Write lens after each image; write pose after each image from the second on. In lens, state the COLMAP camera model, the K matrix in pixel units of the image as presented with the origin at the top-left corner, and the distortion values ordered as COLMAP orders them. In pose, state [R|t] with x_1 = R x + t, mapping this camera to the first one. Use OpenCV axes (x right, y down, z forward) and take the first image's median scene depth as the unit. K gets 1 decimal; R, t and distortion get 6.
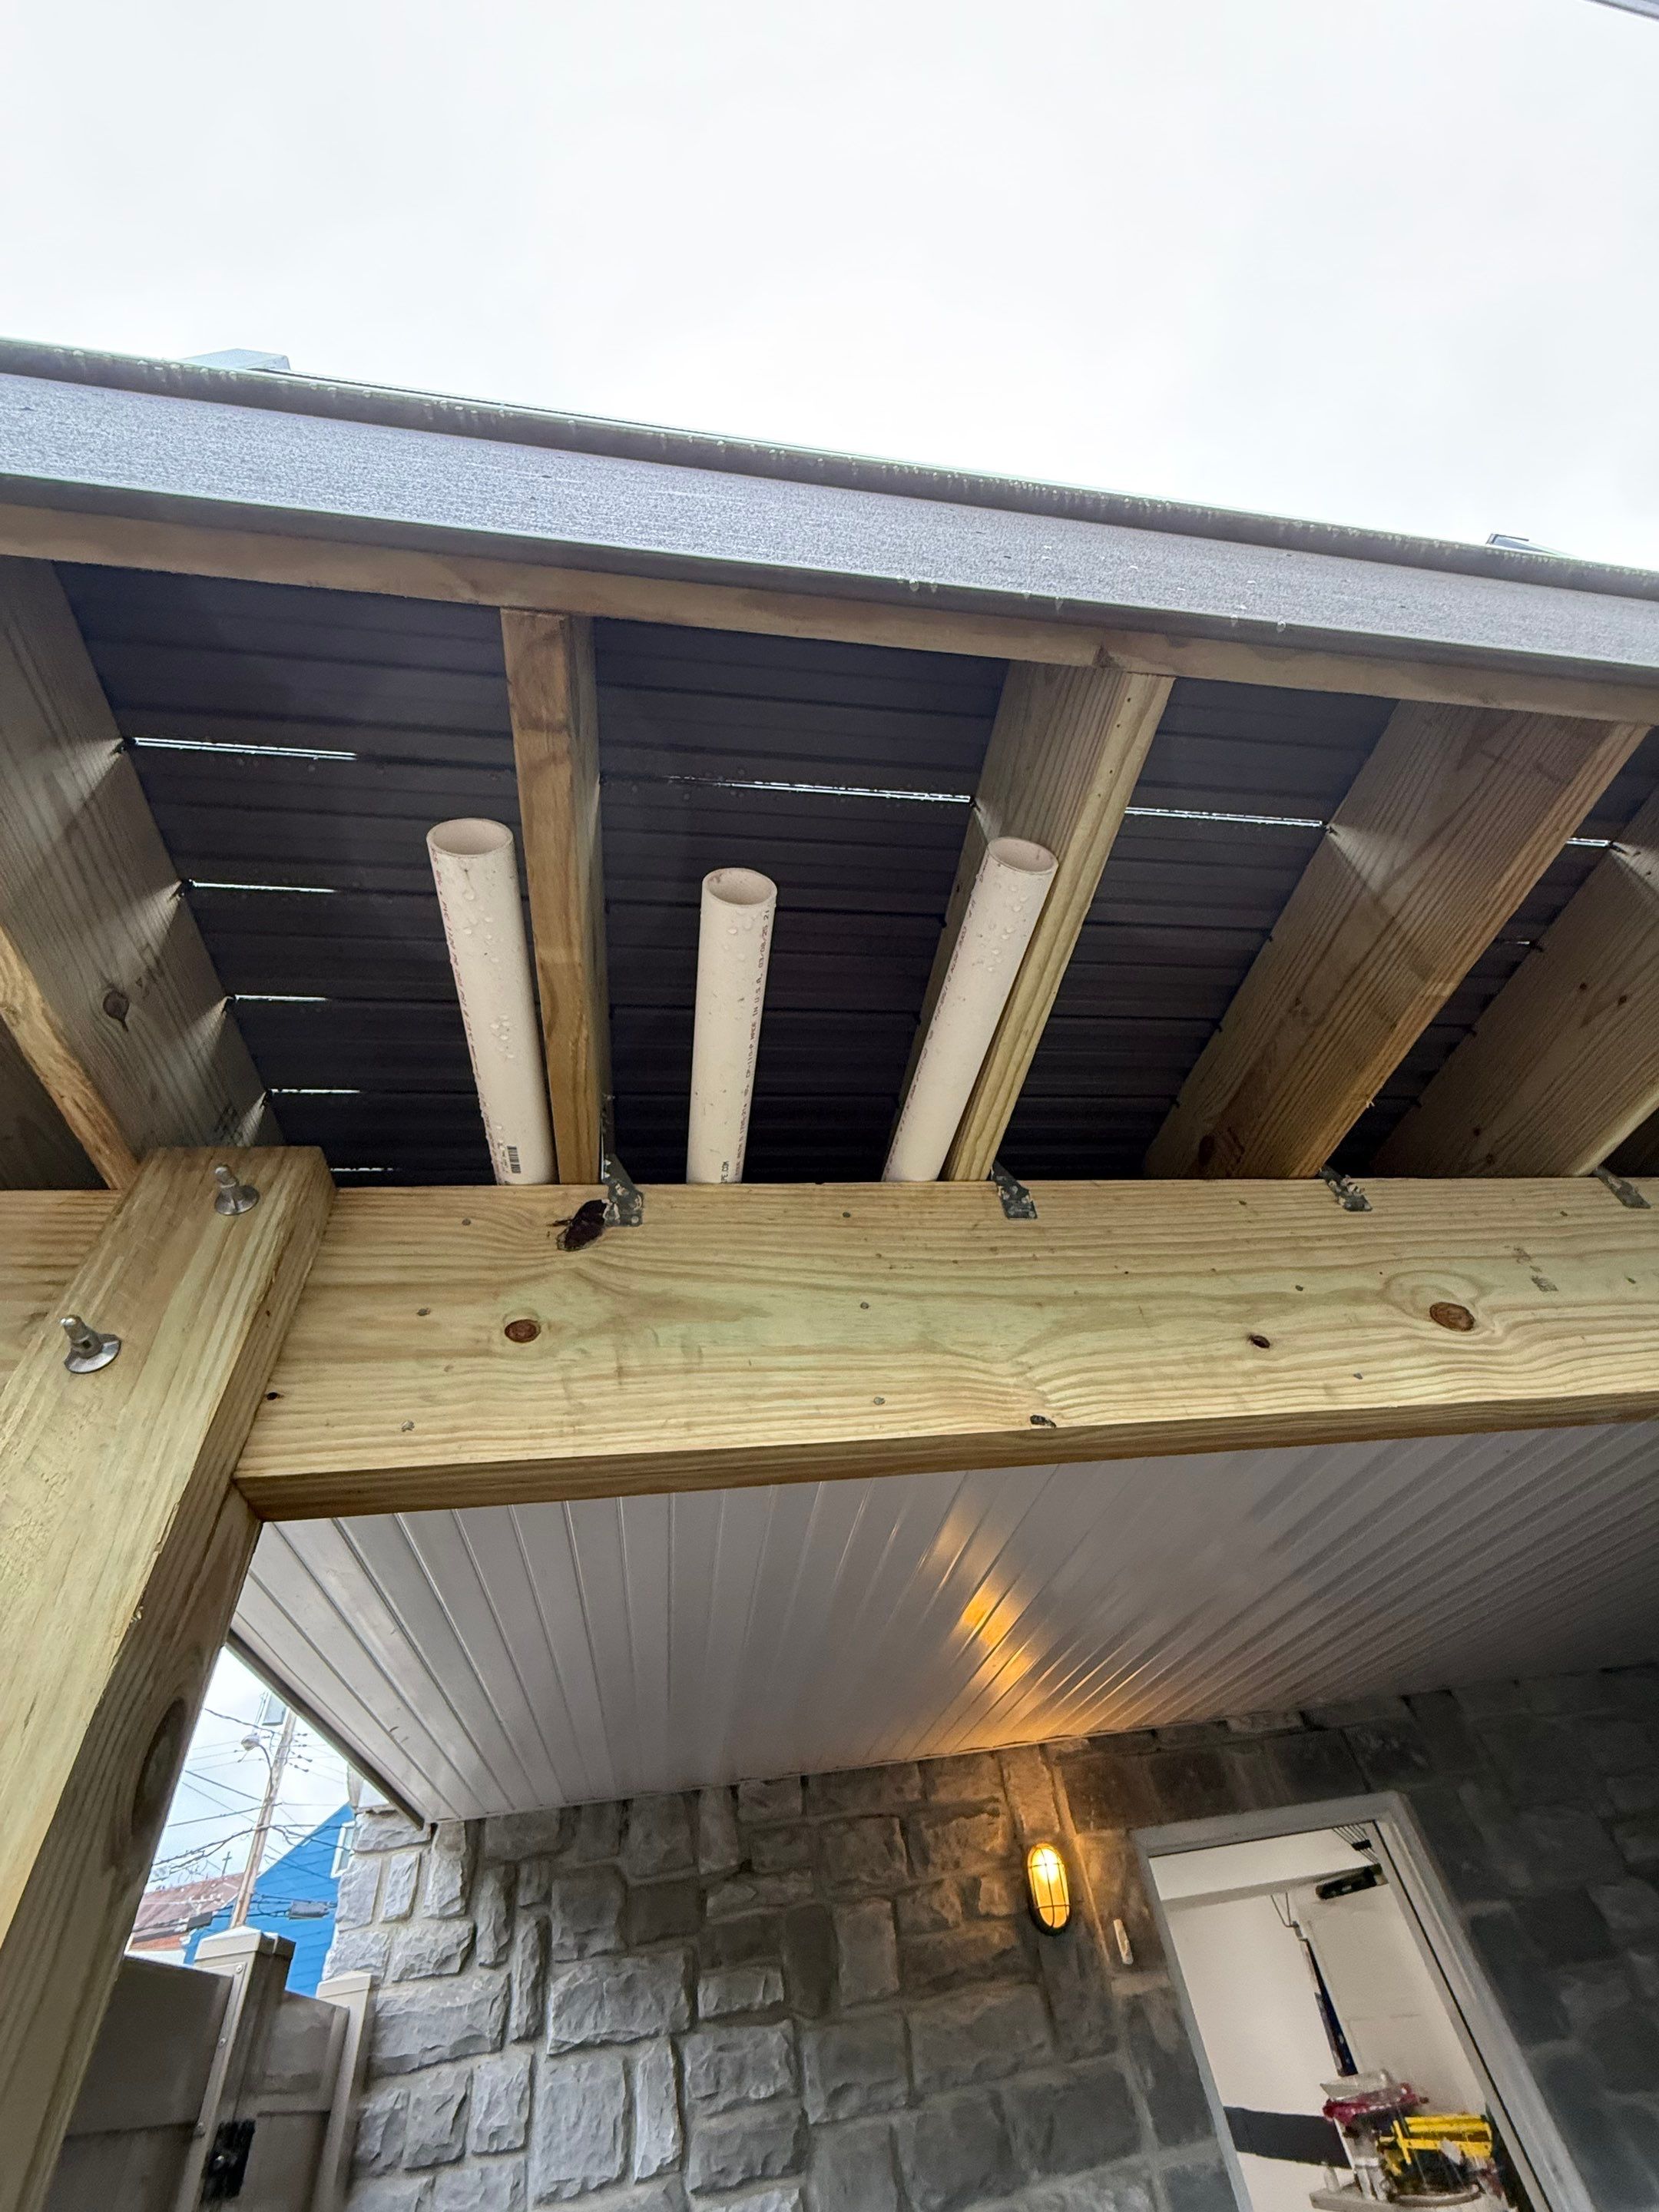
lens RADIAL K [[878.2, 0, 827.1], [0, 878.2, 1100.1], [0, 0, 1]] dist [-0.000117, -0.000241]
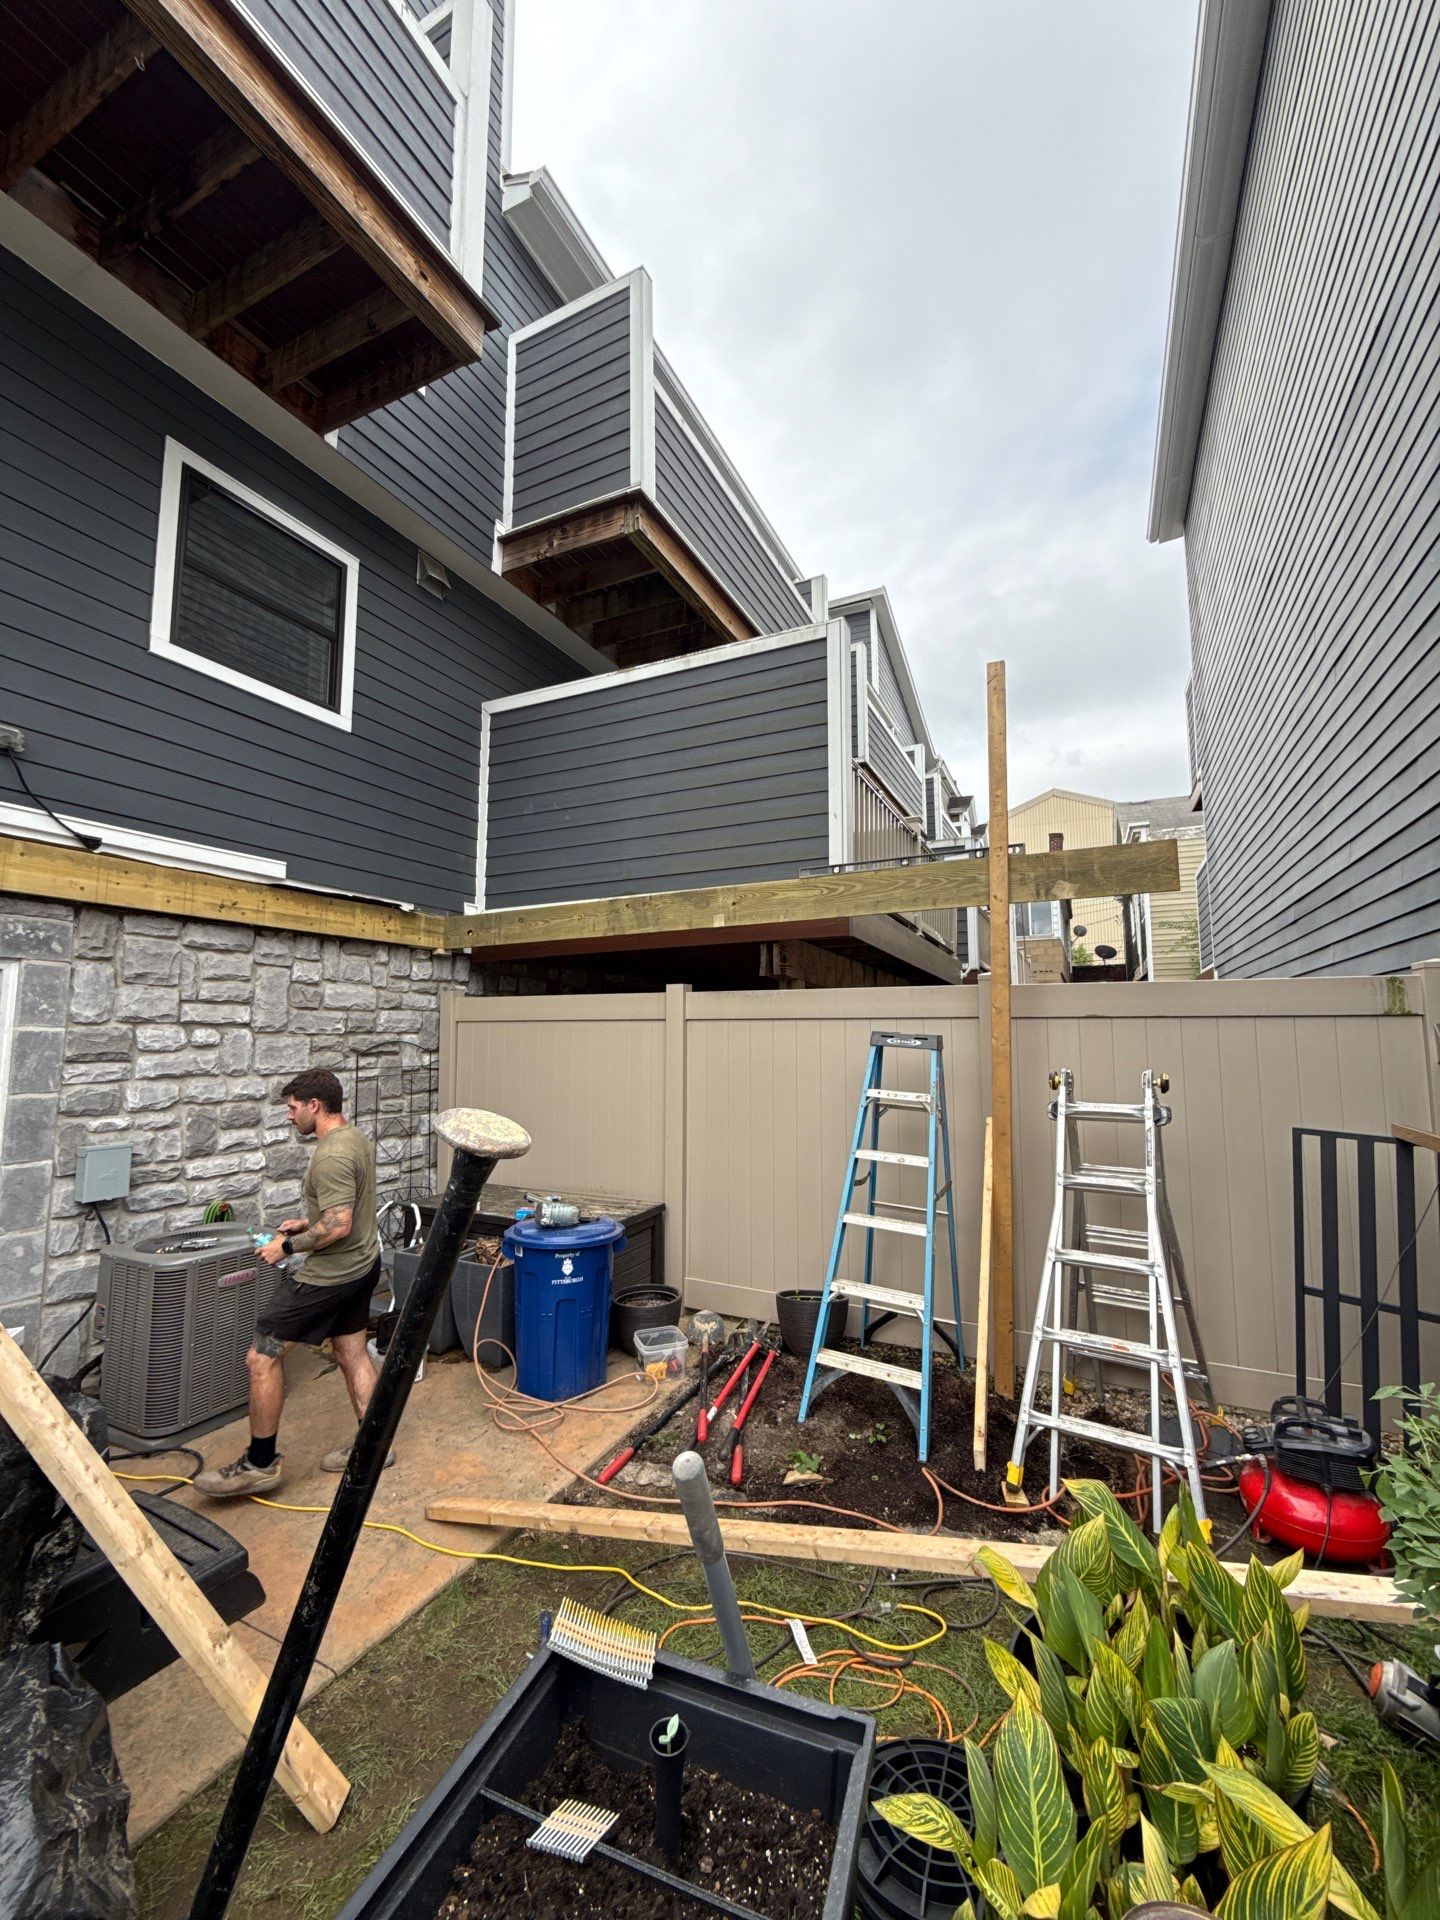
lens RADIAL K [[762.3, 0, 719.7], [0, 762.3, 961.7], [0, 0, 1]] dist [-0.000117, -0.000241]
pose [[0.545909, 0.209946, 0.811114, 0.376483], [-0.659552, 0.704705, 0.261499, -0.290196], [-0.516696, -0.677727, 0.523175, -0.215731]]
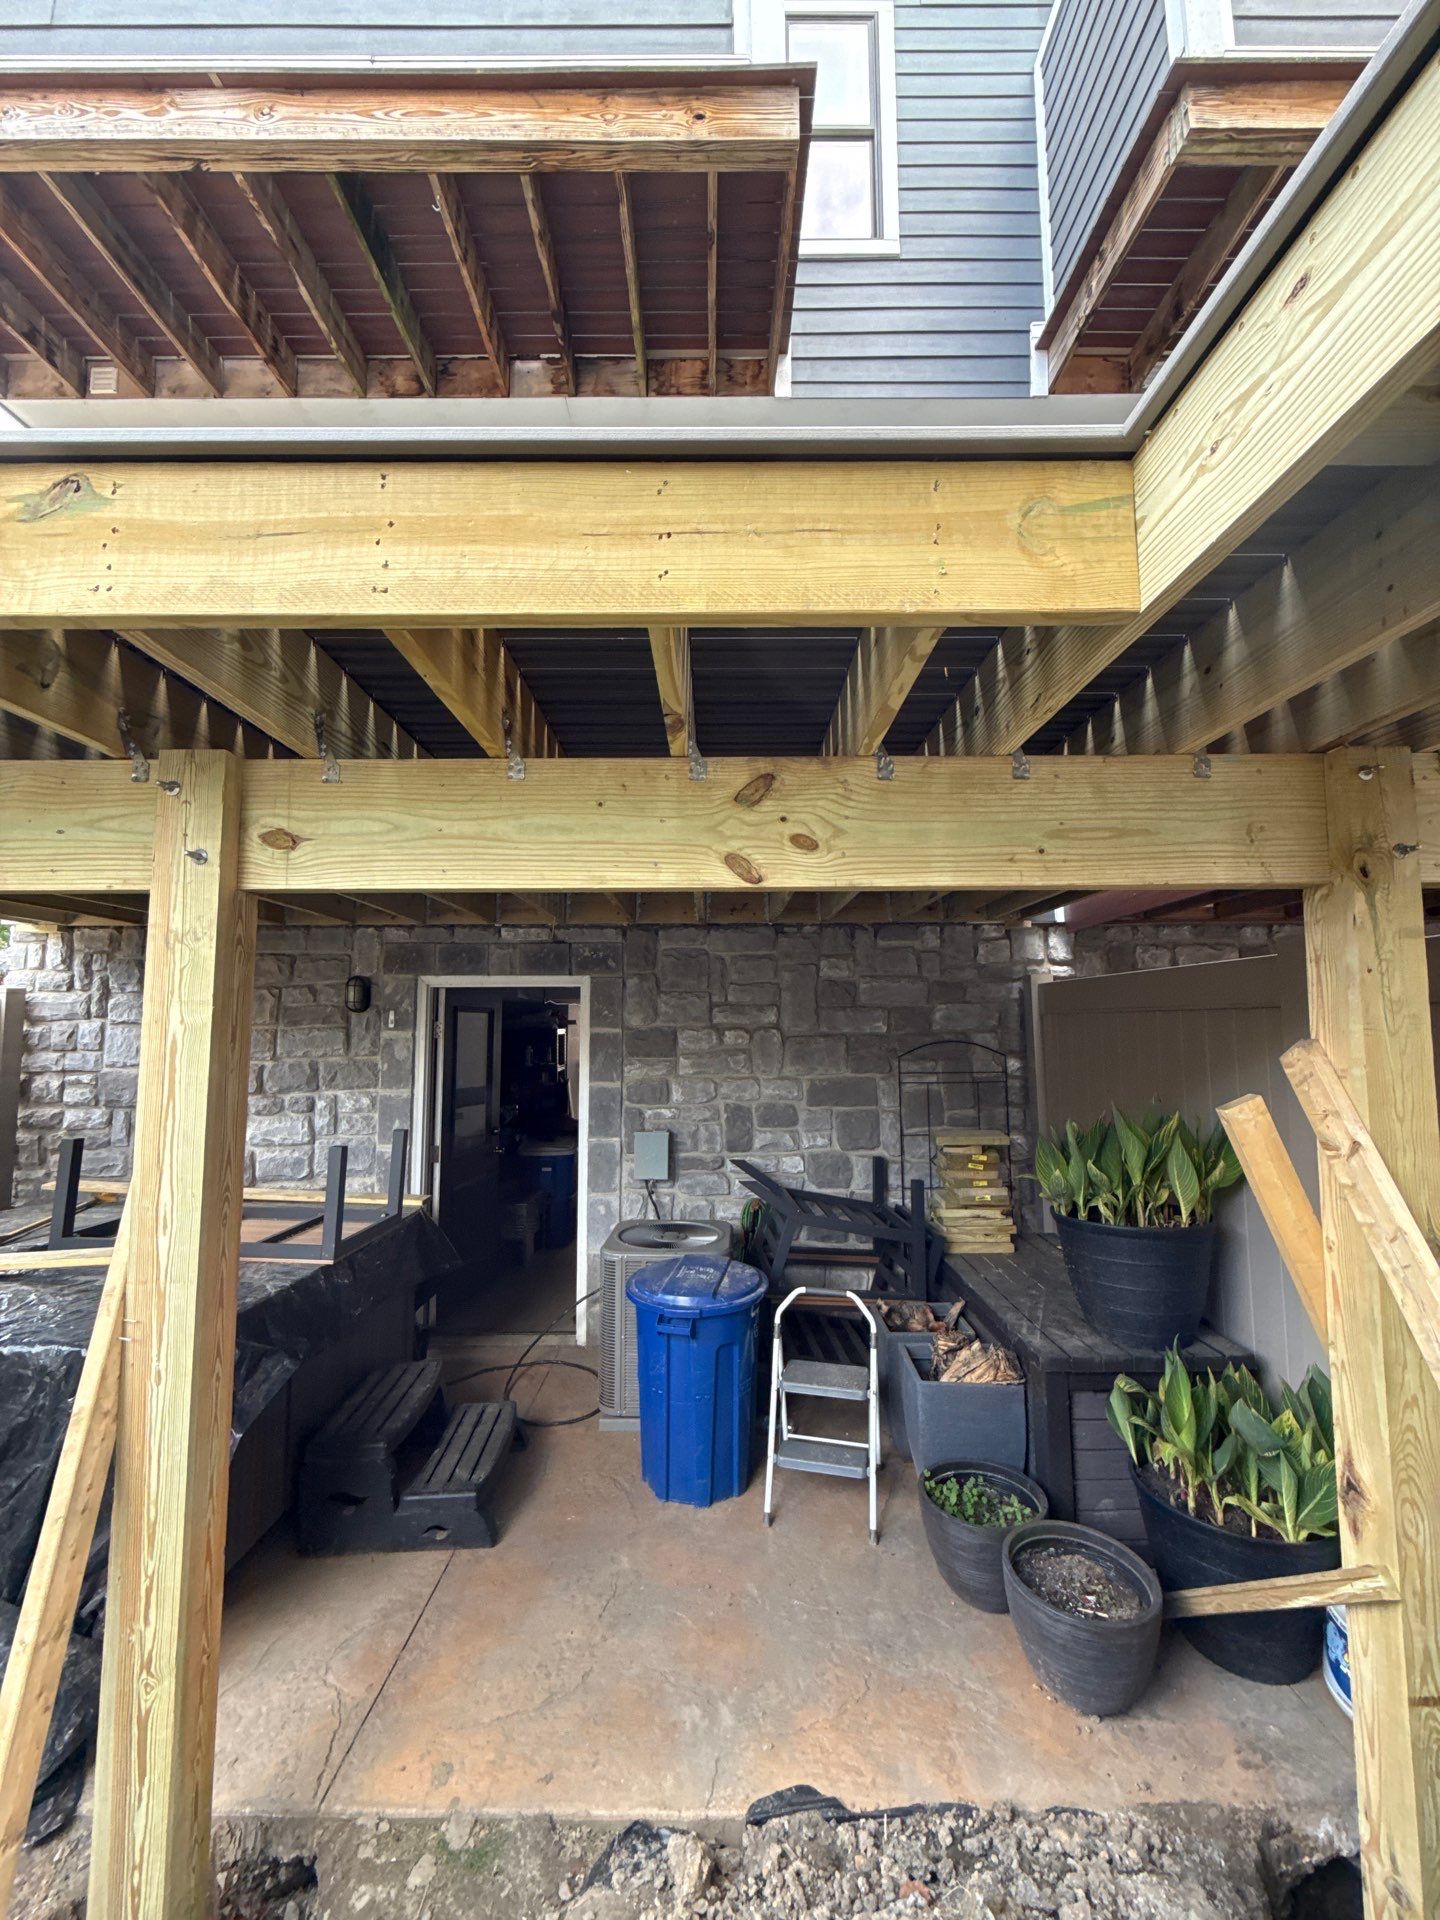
lens RADIAL K [[762.3, 0, 716.9], [0, 762.3, 961.5], [0, 0, 1]] dist [-0.000117, -0.000241]
pose [[0.984019, 0.113544, -0.137166, 1.417493], [0.009384, 0.736181, 0.676720, -0.293180], [0.177817, -0.667192, 0.723350, 0.001573]]
